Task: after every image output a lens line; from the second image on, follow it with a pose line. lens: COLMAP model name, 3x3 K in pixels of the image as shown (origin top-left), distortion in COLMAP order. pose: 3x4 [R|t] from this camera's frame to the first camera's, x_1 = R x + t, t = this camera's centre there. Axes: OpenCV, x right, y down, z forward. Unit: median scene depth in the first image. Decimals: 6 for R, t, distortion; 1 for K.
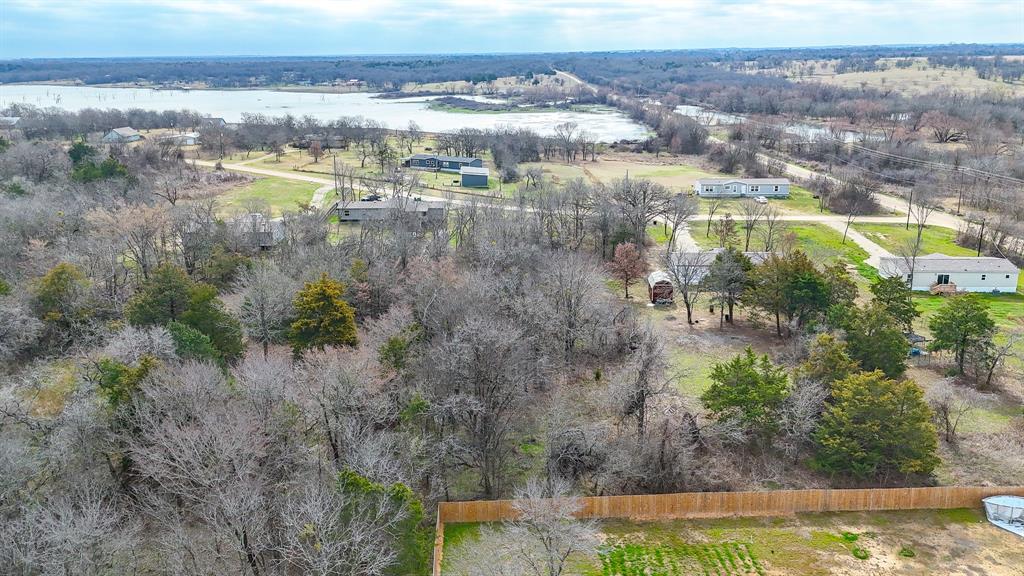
lens RADIAL K [[770.6, 0, 489.5], [0, 770.6, 247.2], [0, 0, 1]] dist [0.063192, -0.048290]
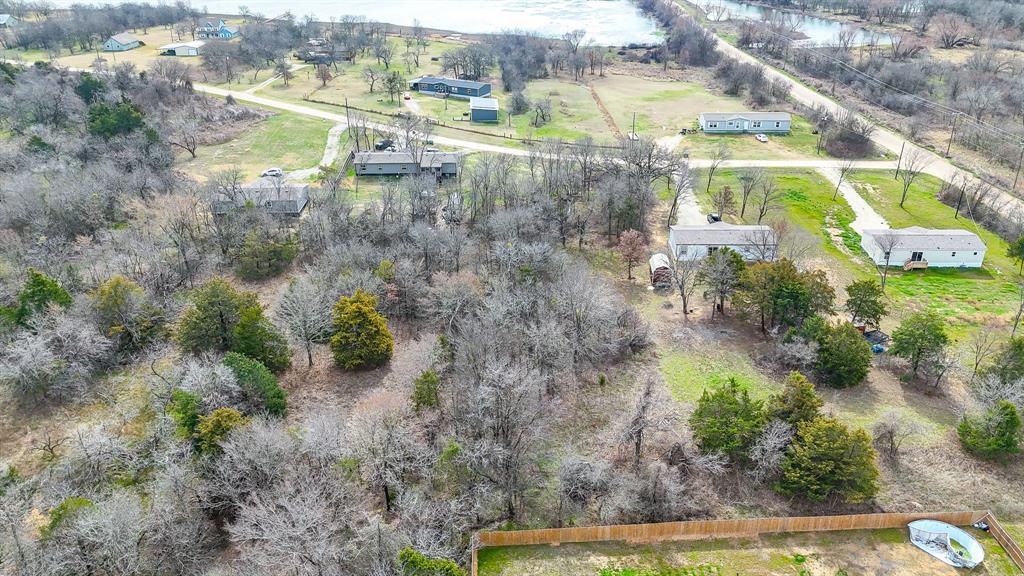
lens RADIAL K [[756.7, 0, 508.5], [0, 756.7, 285.6], [0, 0, 1]] dist [0.062331, -0.049372]
pose [[0.999799, -0.010841, 0.016863, -0.007135], [0.006802, 0.974717, 0.223341, -0.094701], [-0.018858, -0.223181, 0.974595, -0.027766]]
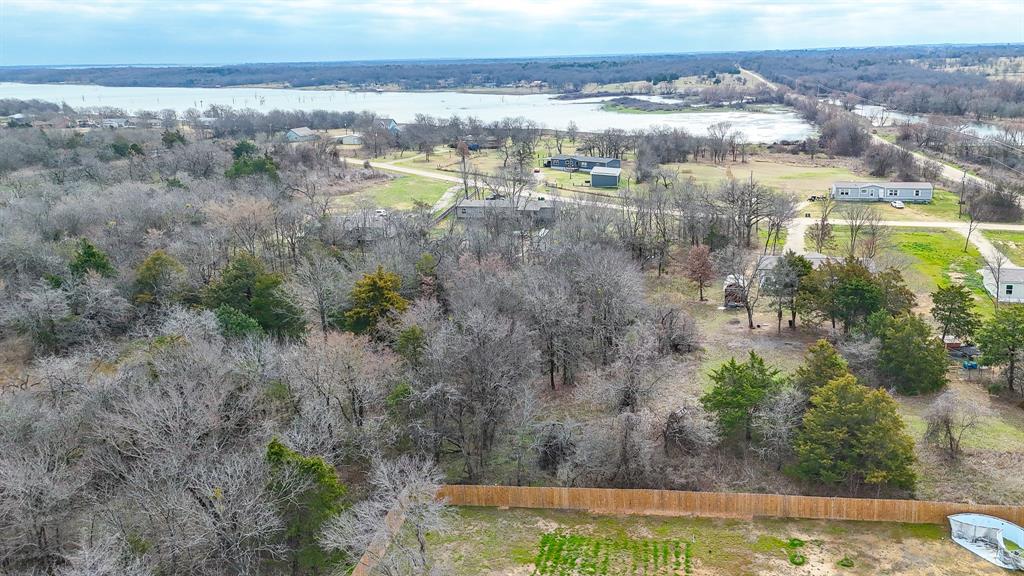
lens RADIAL K [[774.6, 0, 575.8], [0, 774.6, 243.9], [0, 0, 1]] dist [0.065606, -0.058223]
pose [[0.990307, 0.023048, -0.136973, 0.086829], [-0.023776, 0.999711, -0.003681, 0.000398], [0.136849, 0.006901, 0.990568, -0.006564]]
